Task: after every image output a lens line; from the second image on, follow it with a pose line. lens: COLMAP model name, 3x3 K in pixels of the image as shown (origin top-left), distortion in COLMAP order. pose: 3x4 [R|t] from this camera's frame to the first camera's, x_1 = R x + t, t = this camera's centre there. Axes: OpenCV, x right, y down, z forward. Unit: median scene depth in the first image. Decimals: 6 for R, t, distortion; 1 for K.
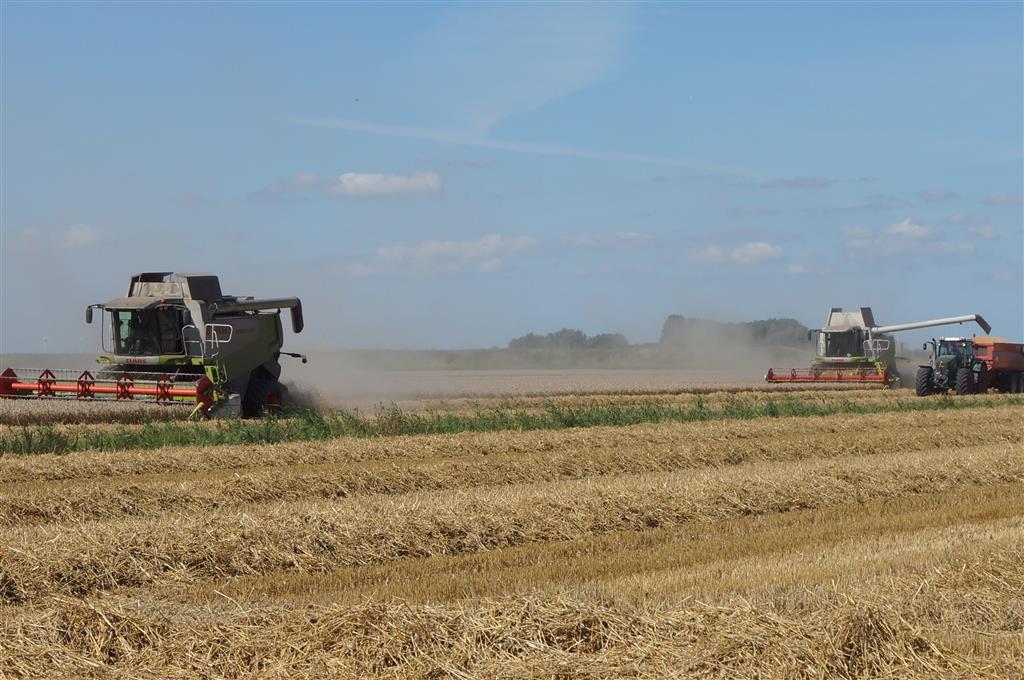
lens RADIAL K [[3550.7, 0, 520.2], [0, 3550.7, 346.0], [0, 0, 1]] dist [-0.014477, 0.000000]
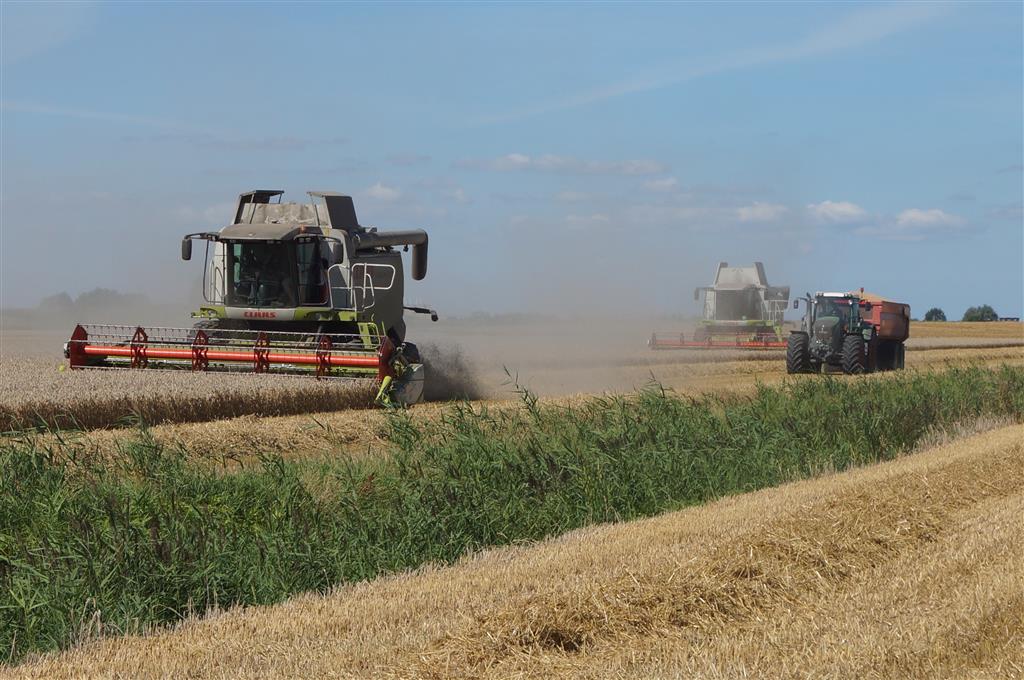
lens RADIAL K [[3451.9, 0, 510.0], [0, 3451.9, 337.9], [0, 0, 1]] dist [0.010438, 0.000000]
pose [[0.985350, 0.010616, 0.170215, -0.165214], [-0.012078, 0.999899, 0.007554, 0.002822], [-0.170117, -0.009499, 0.985378, 0.304786]]
